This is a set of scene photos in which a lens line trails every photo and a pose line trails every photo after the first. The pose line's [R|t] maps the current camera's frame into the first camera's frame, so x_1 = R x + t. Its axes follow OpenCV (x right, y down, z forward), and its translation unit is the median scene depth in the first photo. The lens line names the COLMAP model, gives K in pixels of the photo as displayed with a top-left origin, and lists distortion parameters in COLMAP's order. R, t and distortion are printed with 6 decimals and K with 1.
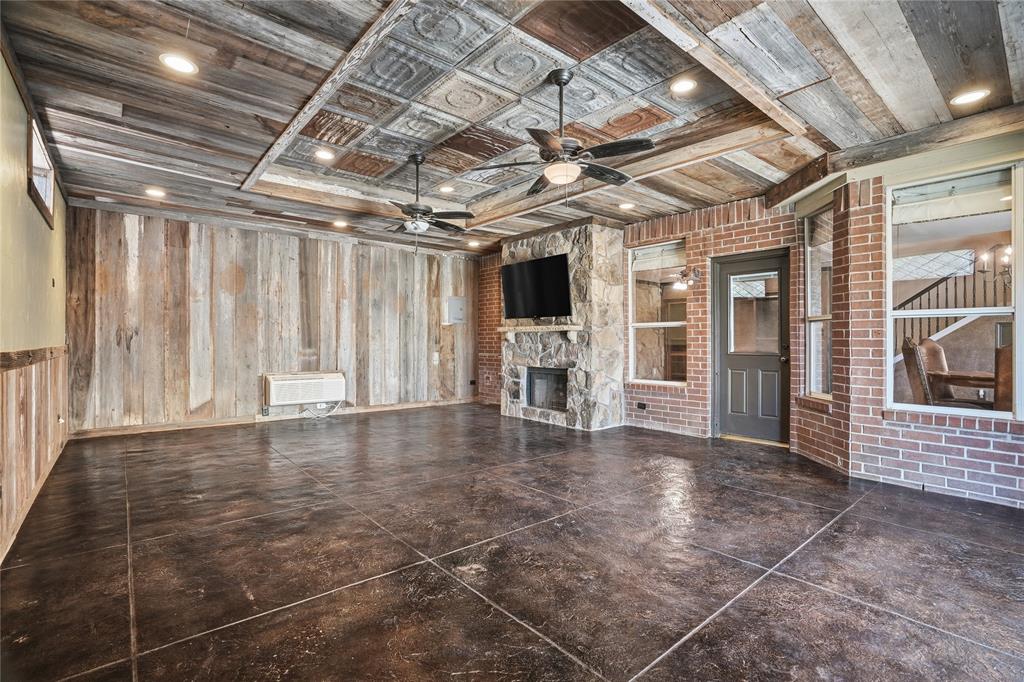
lens RADIAL K [[477.0, 0, 512.0], [0, 477.0, 341.0], [0, 0, 1]] dist [-0.055111, 0.014219]
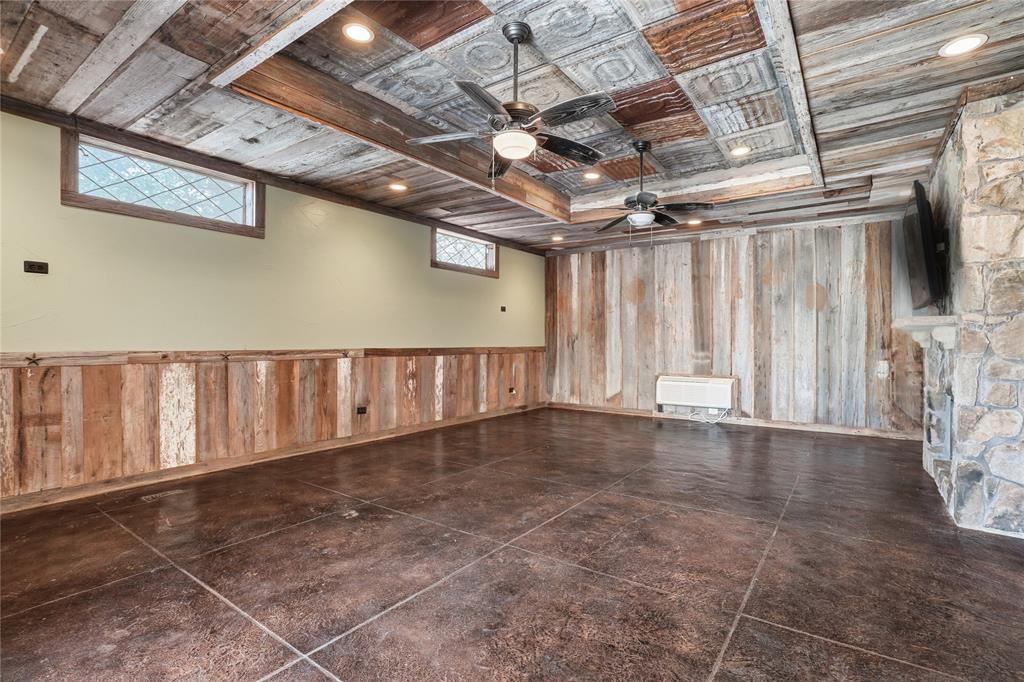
lens RADIAL K [[477.0, 0, 512.0], [0, 477.0, 341.0], [0, 0, 1]] dist [-0.055111, 0.014219]
pose [[0.249530, -0.005897, -0.968349, 0.462685], [-0.003445, 0.999970, -0.006977, 0.002017], [0.968361, 0.005077, 0.249502, 0.390845]]
